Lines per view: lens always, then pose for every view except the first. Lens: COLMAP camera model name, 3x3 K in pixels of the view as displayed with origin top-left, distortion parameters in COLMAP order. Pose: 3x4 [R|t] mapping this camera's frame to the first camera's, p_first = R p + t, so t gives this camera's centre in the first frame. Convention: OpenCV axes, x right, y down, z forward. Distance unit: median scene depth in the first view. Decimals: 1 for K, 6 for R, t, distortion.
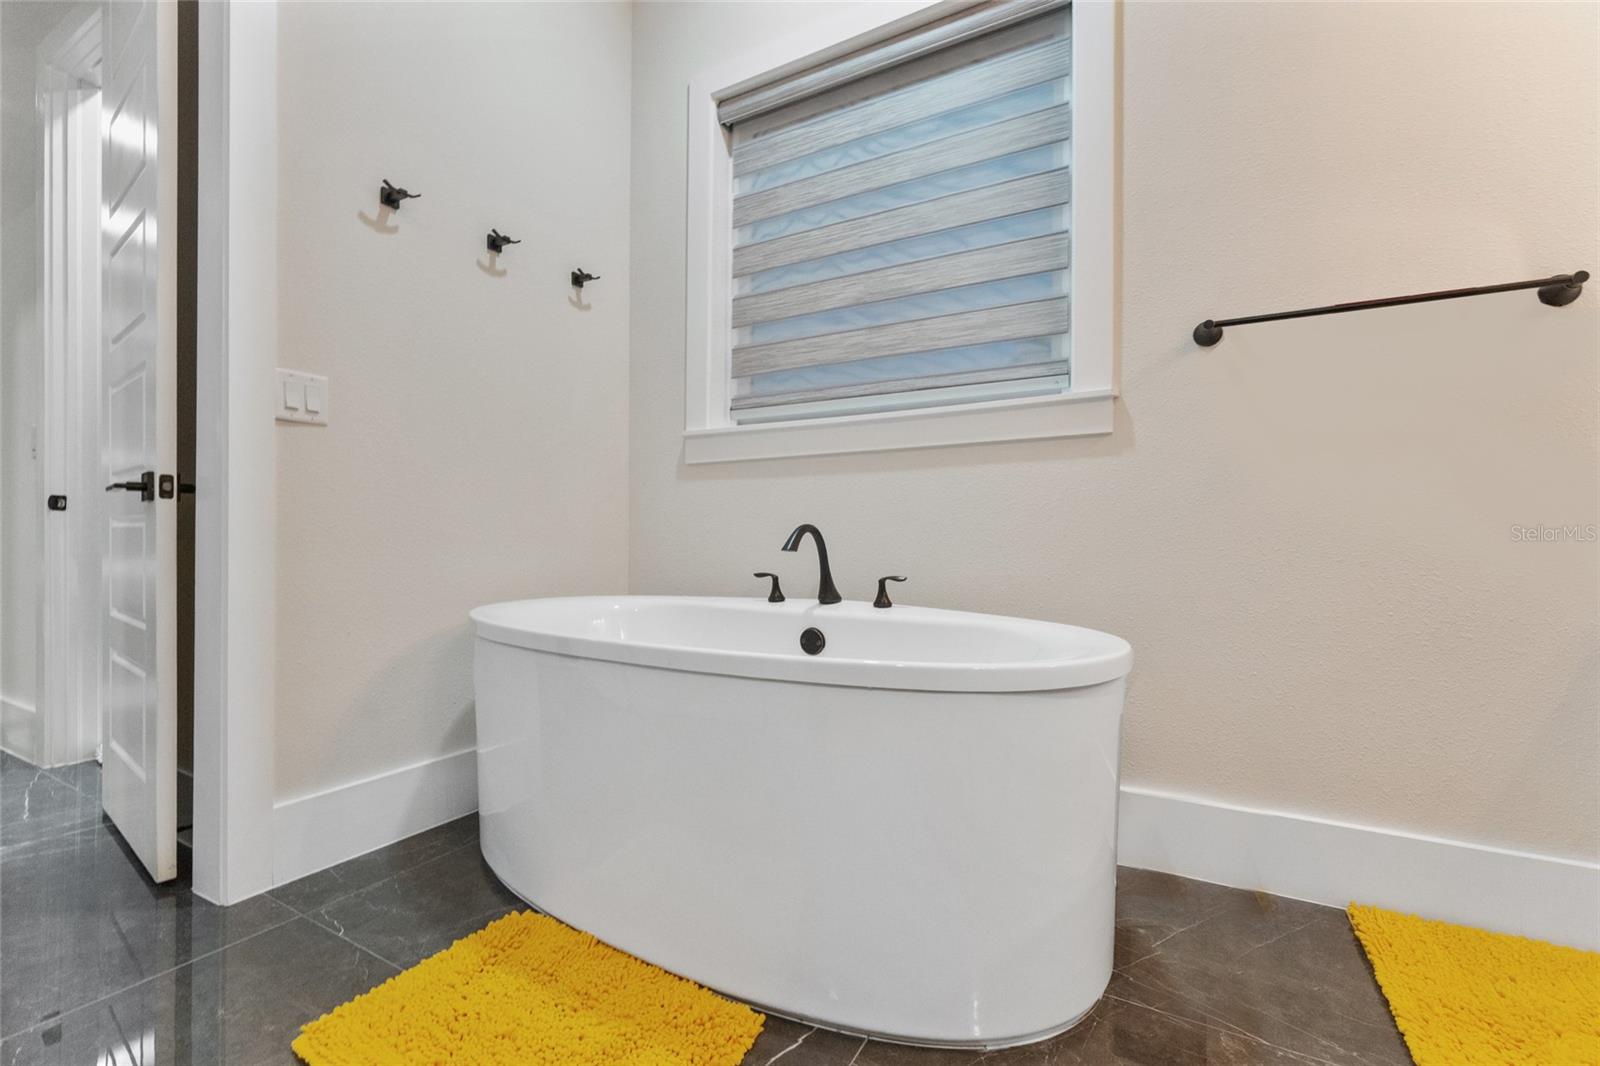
lens RADIAL K [[671.9, 0, 777.6], [0, 671.9, 525.8], [0, 0, 1]] dist [-0.001114, -0.000355]
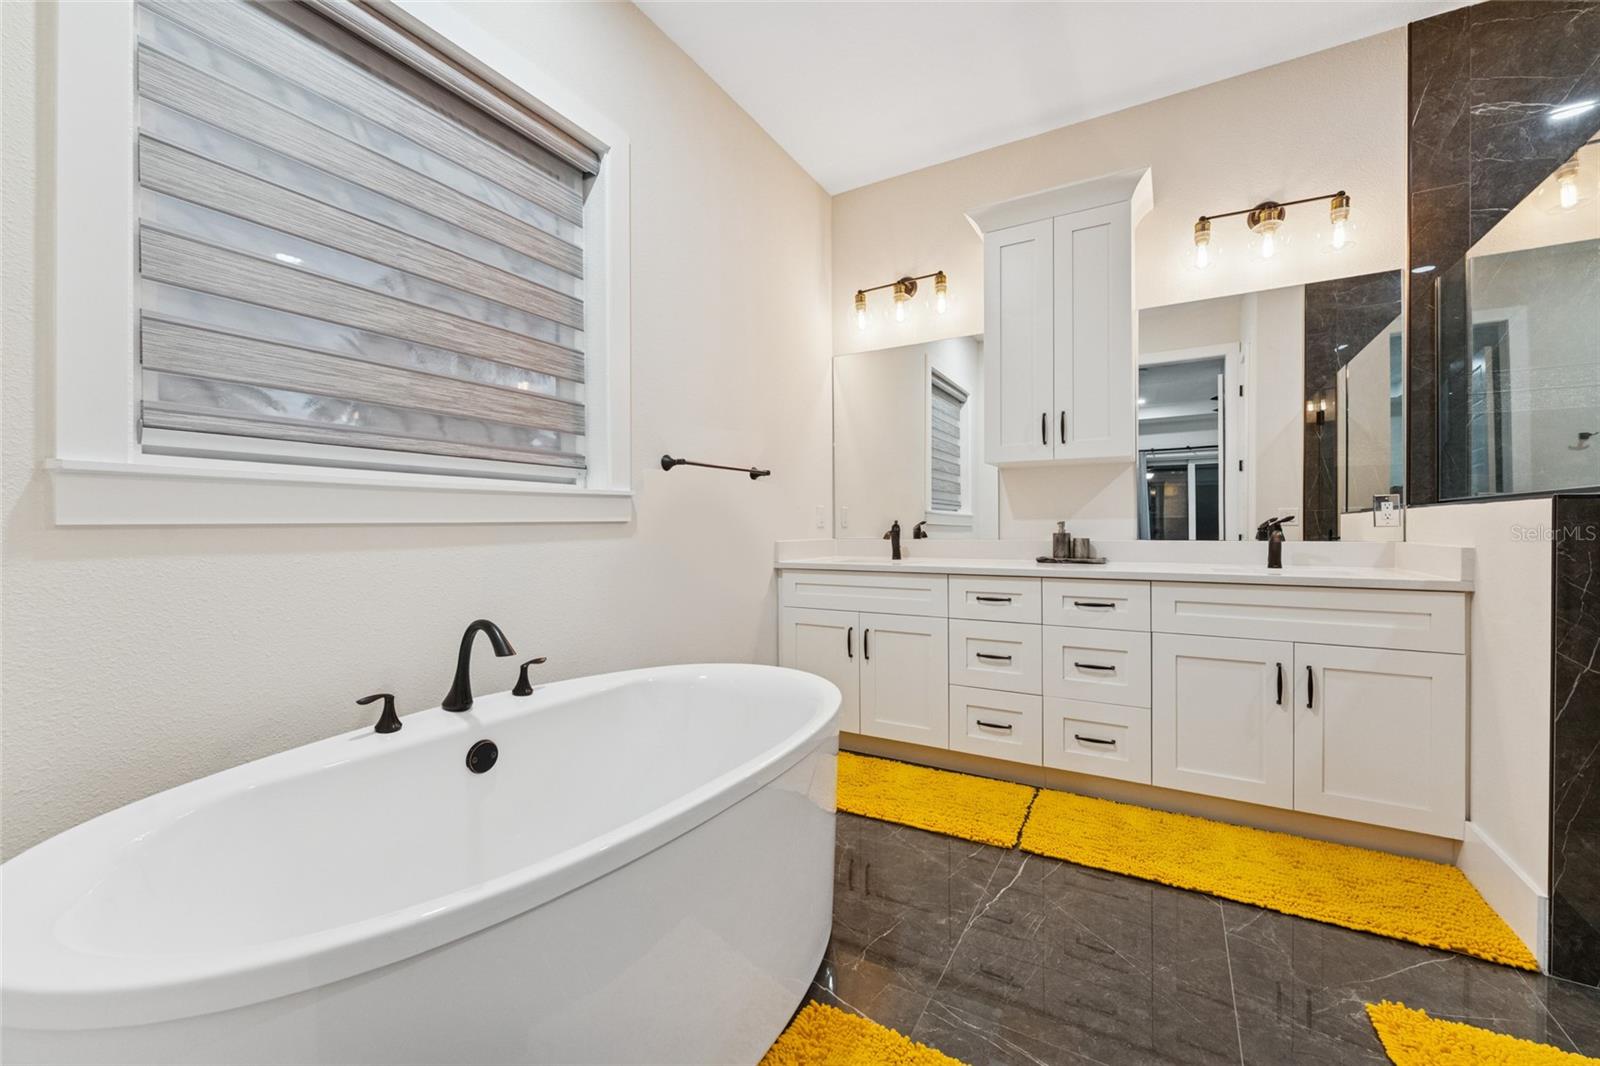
lens RADIAL K [[671.9, 0, 777.6], [0, 671.9, 525.8], [0, 0, 1]] dist [-0.001114, -0.000355]
pose [[0.003507, 0.004869, 0.999982, -0.734279], [0.011281, 0.999924, -0.004908, -0.100877], [-0.999930, 0.011298, 0.003452, 0.584397]]
